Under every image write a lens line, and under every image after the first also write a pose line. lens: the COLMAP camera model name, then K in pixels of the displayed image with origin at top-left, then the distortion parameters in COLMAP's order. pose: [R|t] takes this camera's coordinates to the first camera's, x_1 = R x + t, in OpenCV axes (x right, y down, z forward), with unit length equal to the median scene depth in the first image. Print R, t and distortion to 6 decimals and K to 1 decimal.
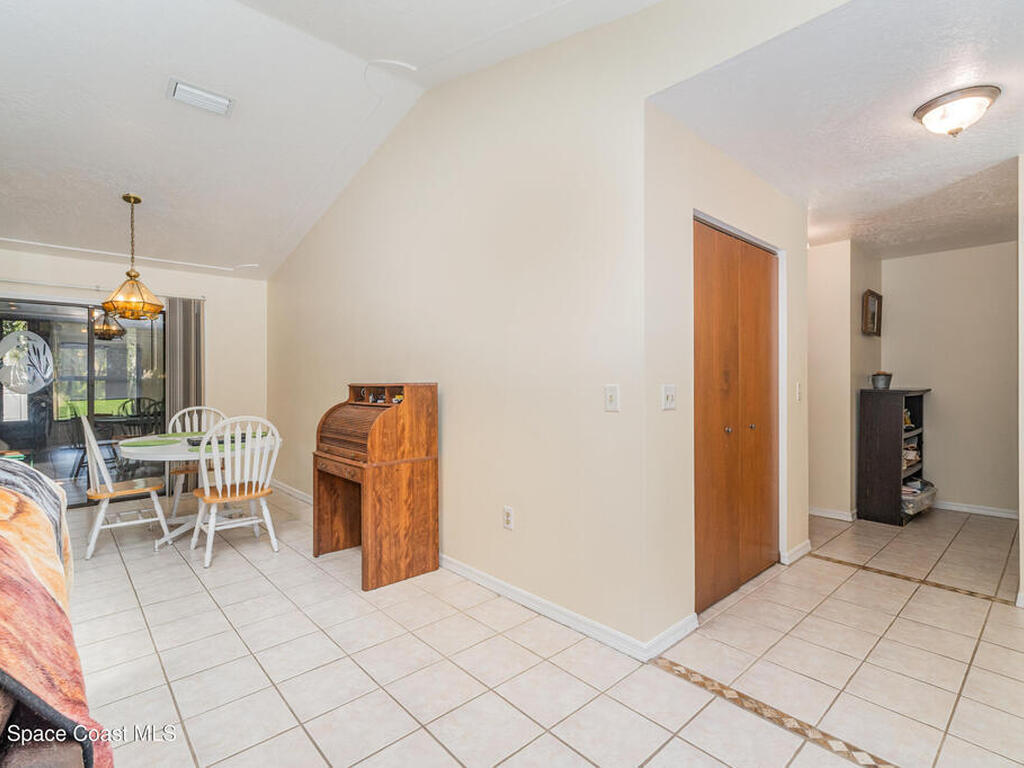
lens RADIAL K [[484.1, 0, 515.7], [0, 484.1, 371.2], [0, 0, 1]] dist [0.000208, -0.000386]
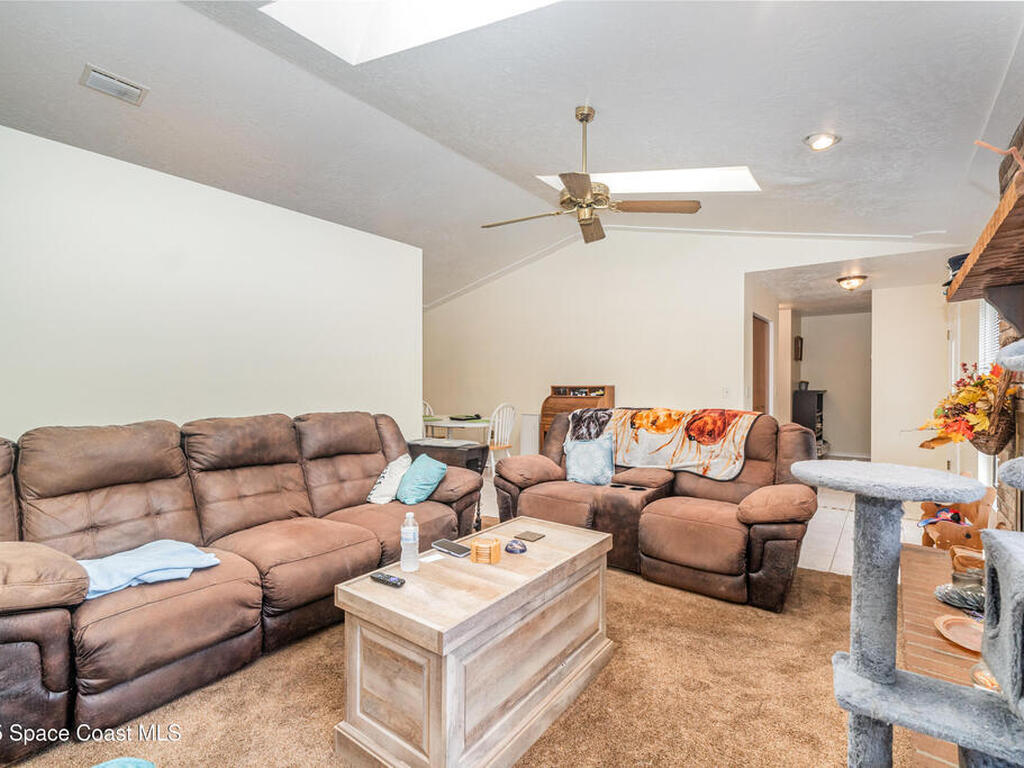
lens RADIAL K [[454.6, 0, 512.0], [0, 454.6, 384.0], [0, 0, 1]] dist [0.001360, 0.000122]
pose [[0.989975, 0.004303, 0.141176, -0.591334], [-0.005924, 0.999921, 0.011059, 0.001070], [-0.141117, -0.011785, 0.989923, -0.557891]]
